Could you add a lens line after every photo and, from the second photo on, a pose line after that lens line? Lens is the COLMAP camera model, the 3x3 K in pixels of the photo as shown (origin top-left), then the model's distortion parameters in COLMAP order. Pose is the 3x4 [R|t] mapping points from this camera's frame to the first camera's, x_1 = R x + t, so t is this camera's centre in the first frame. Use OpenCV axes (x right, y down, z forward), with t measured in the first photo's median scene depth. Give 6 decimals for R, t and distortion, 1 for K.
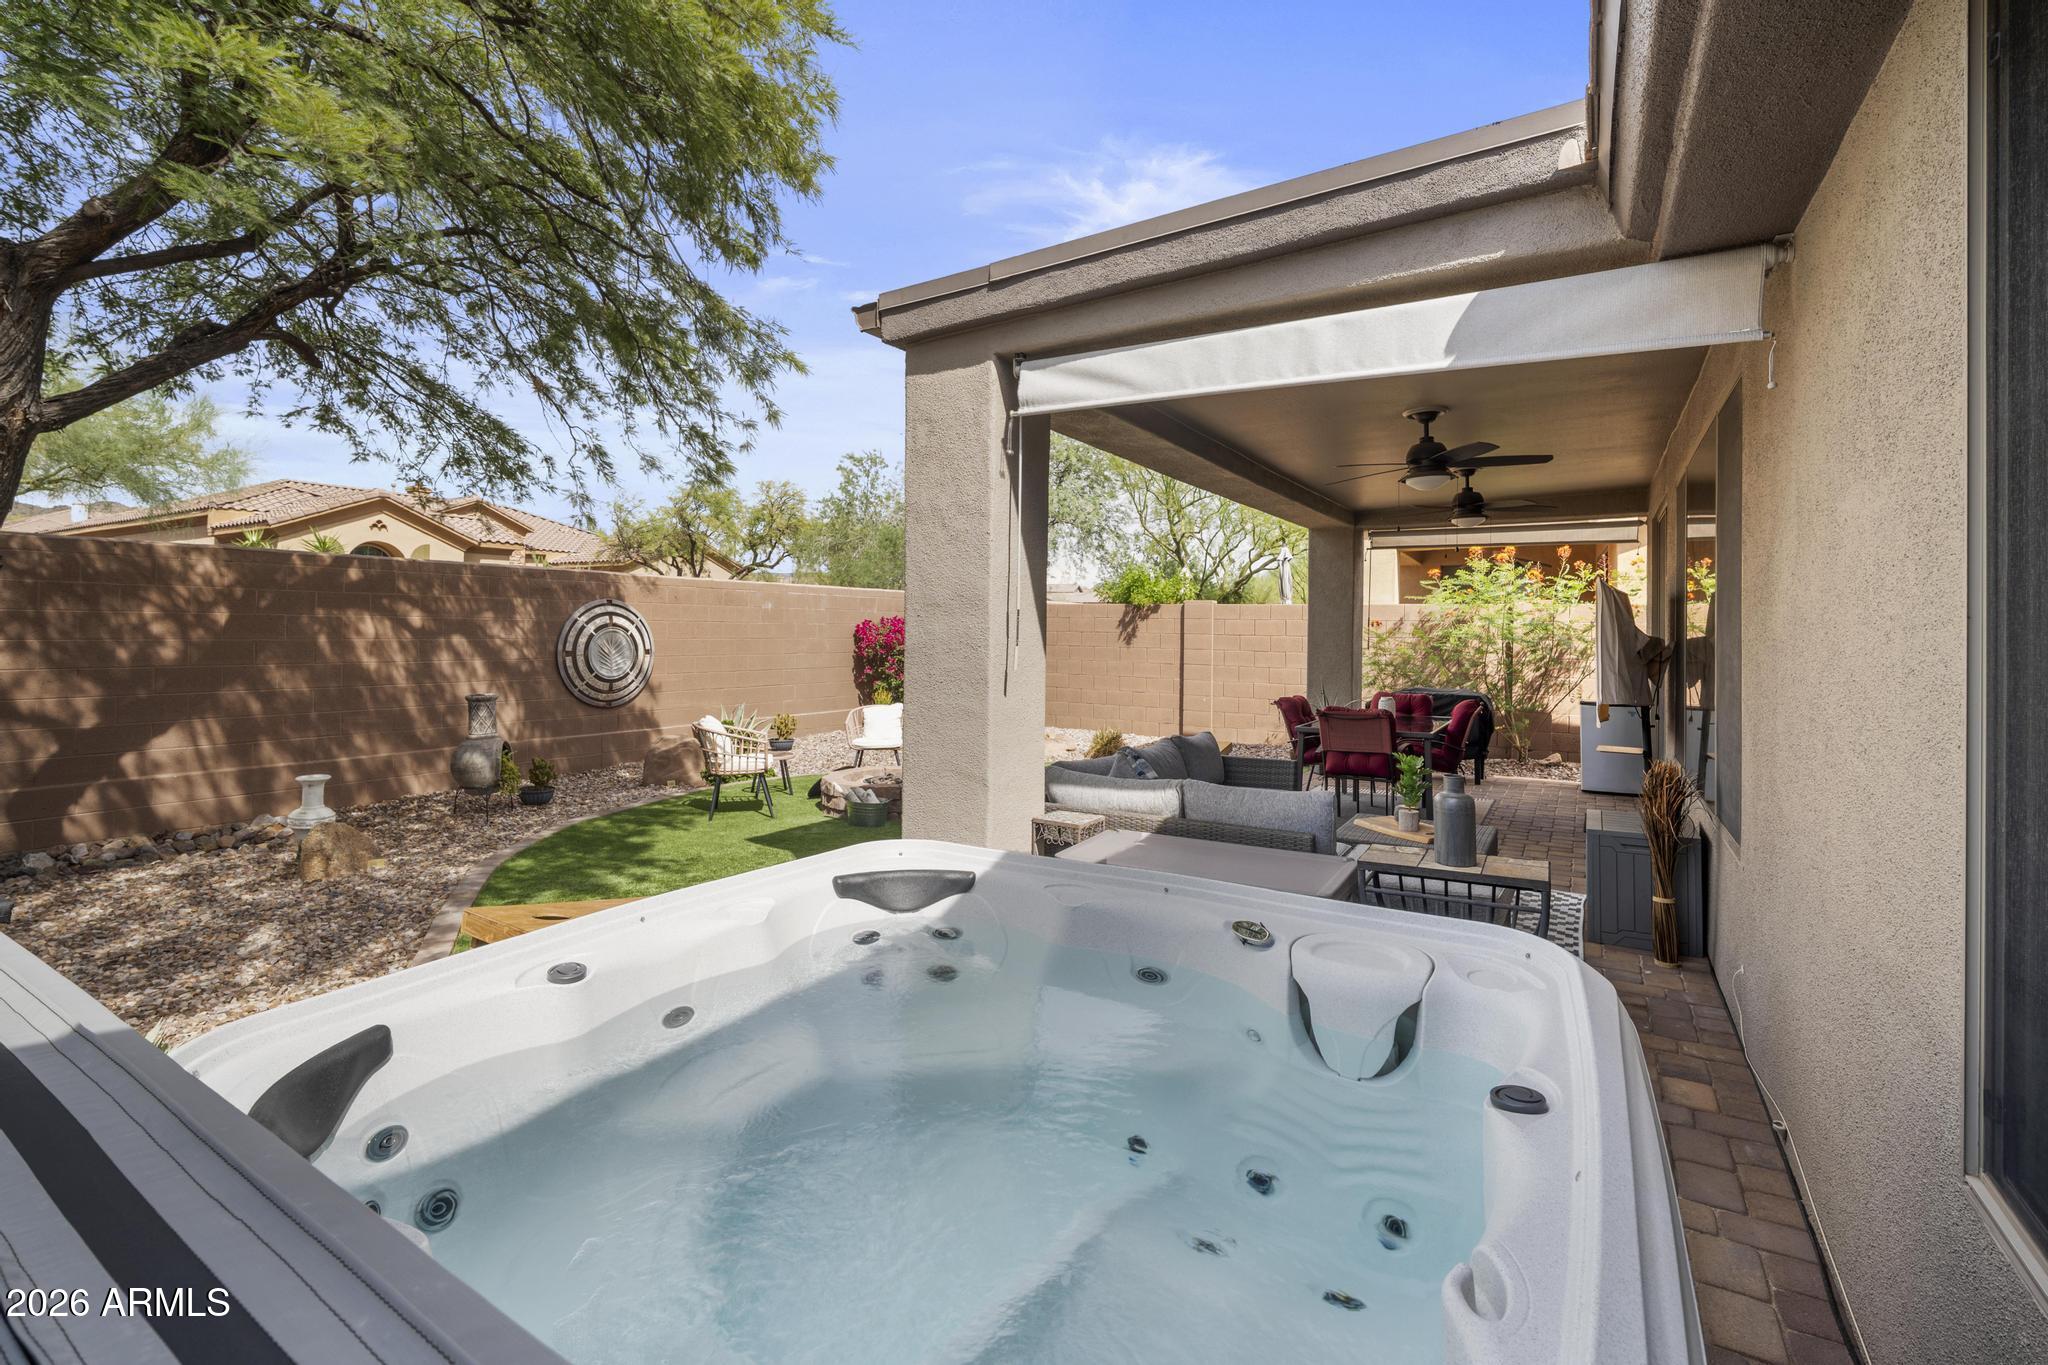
lens RADIAL K [[923.0, 0, 1003.7], [0, 923.0, 634.7], [0, 0, 1]] dist [-0.000645, 0.000268]
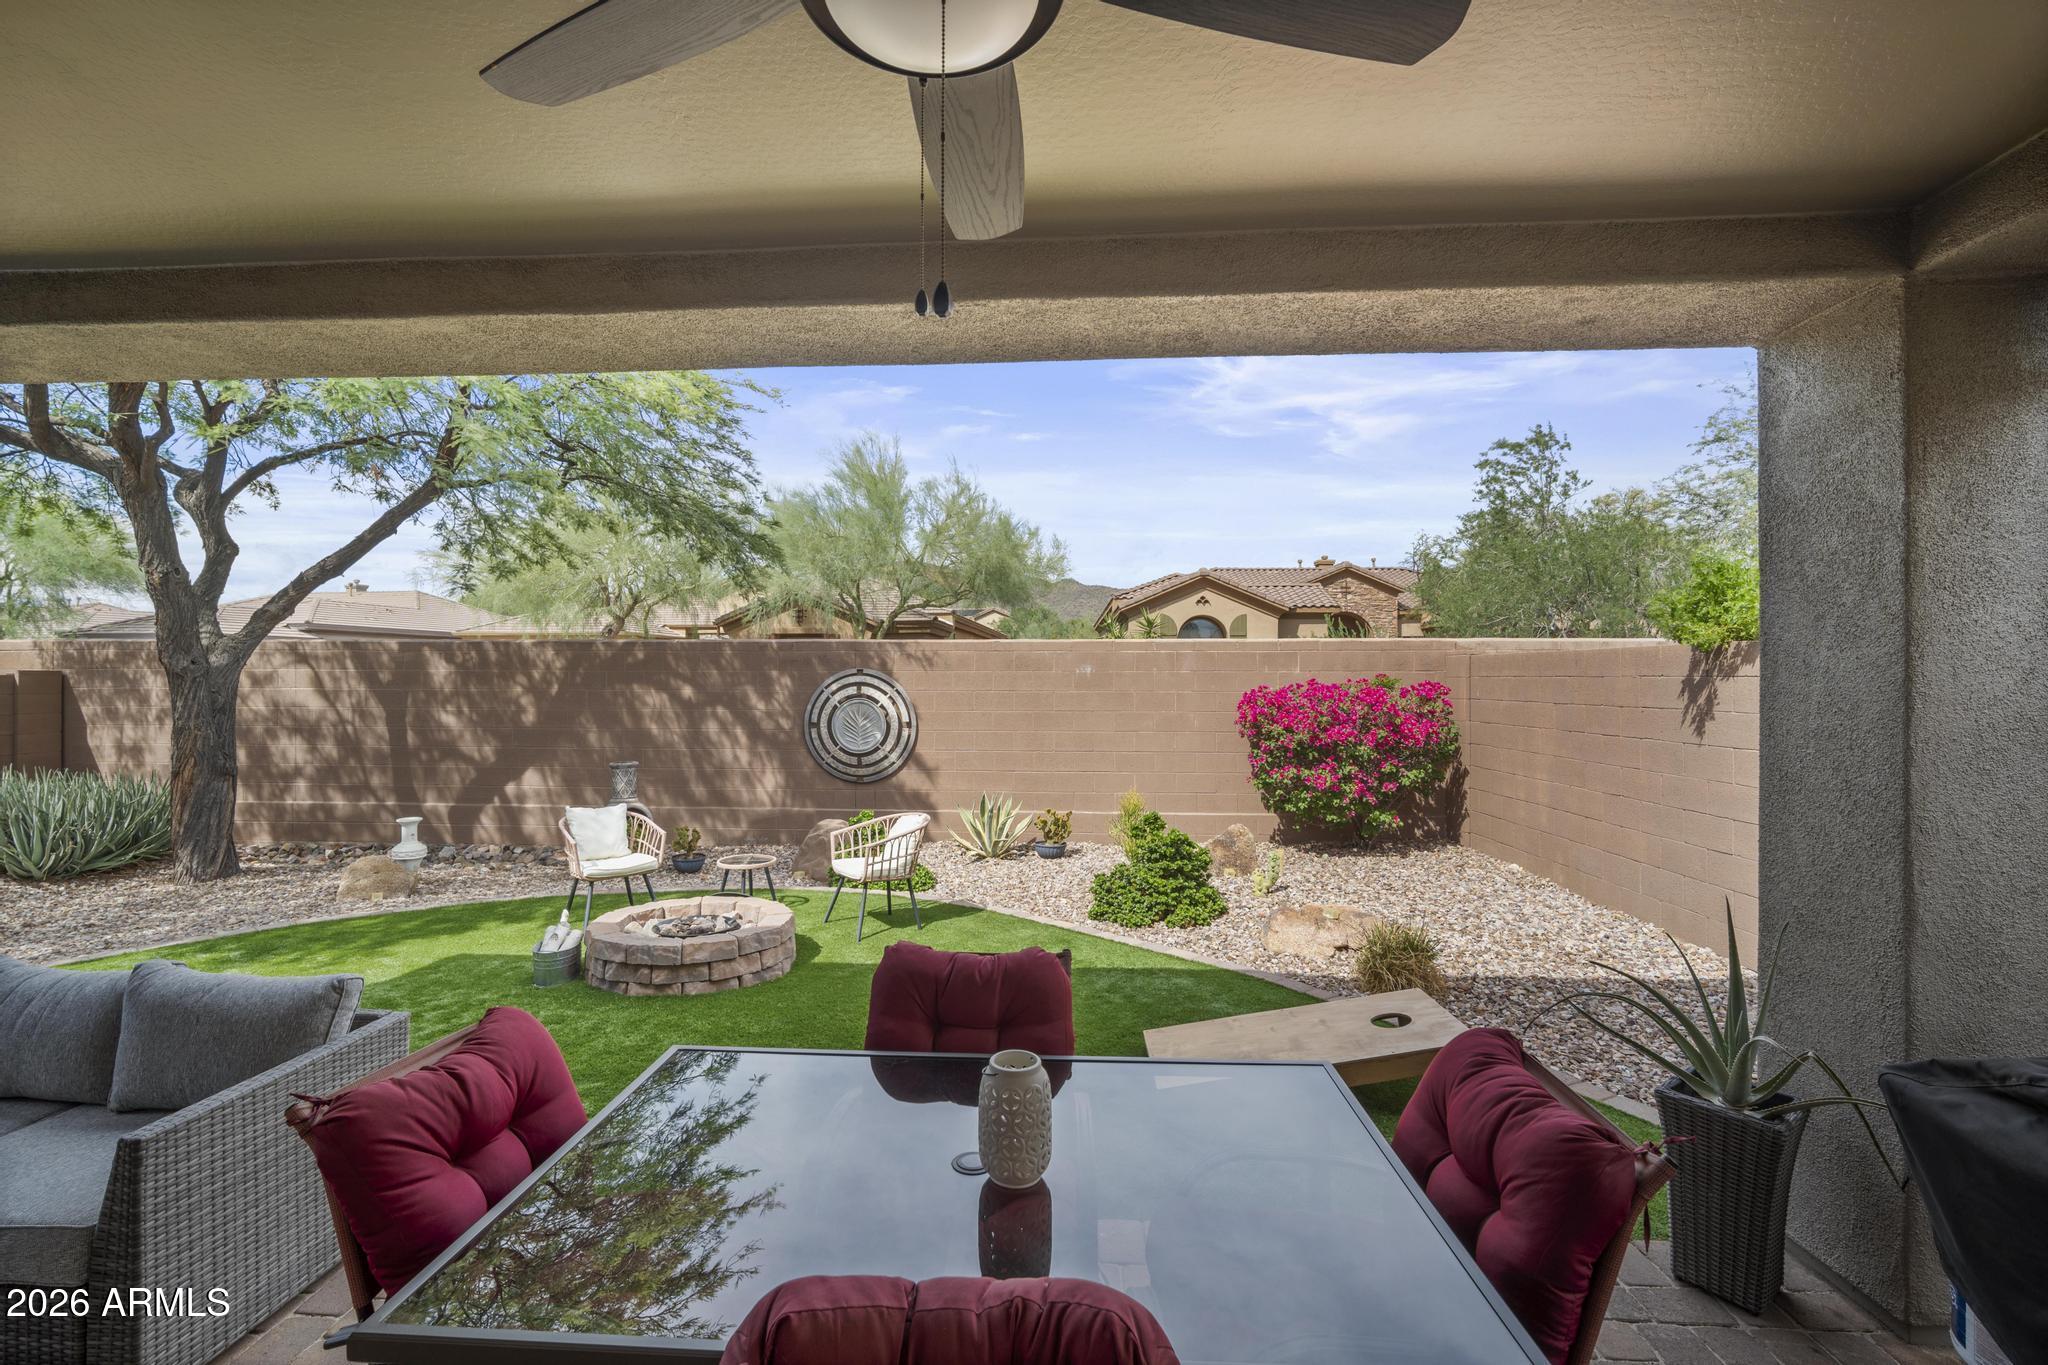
lens RADIAL K [[895.0, 0, 1005.6], [0, 895.0, 684.6], [0, 0, 1]] dist [-0.005527, 0.001199]
pose [[0.485928, -0.010625, -0.873934, 0.519324], [0.002164, 0.999938, -0.010953, -0.014144], [0.873996, 0.003431, 0.485921, 0.782878]]
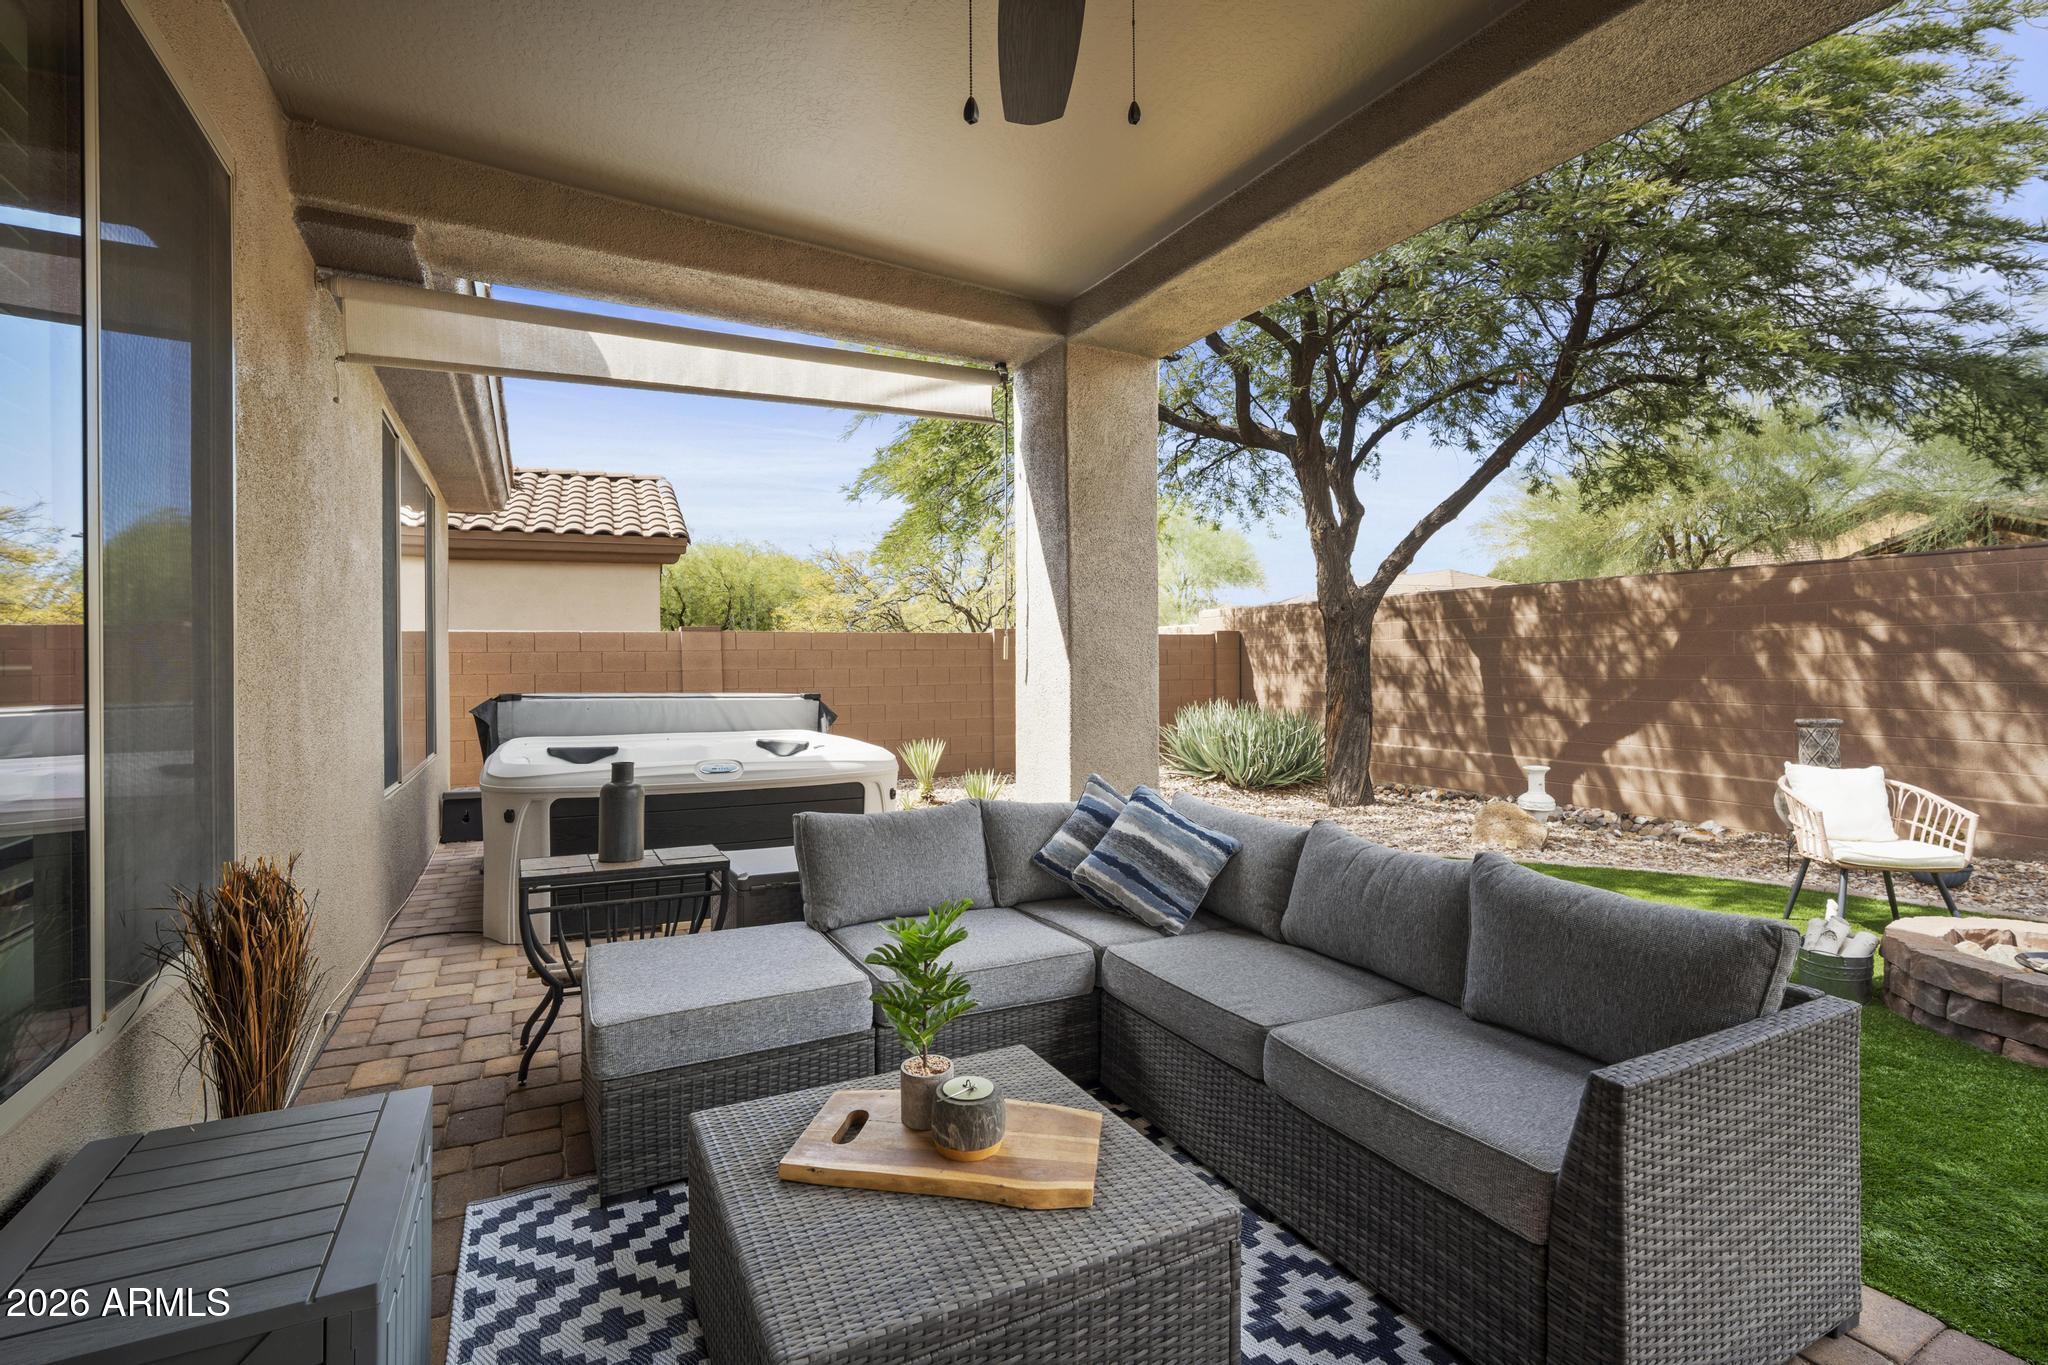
lens RADIAL K [[895.3, 0, 1011.5], [0, 895.3, 679.1], [0, 0, 1]] dist [-0.010019, 0.000981]
pose [[-0.491240, 0.004108, -0.871014, 0.410454], [-0.004422, 0.999964, 0.007210, 0.022983], [0.871013, 0.007393, -0.491205, 0.683043]]
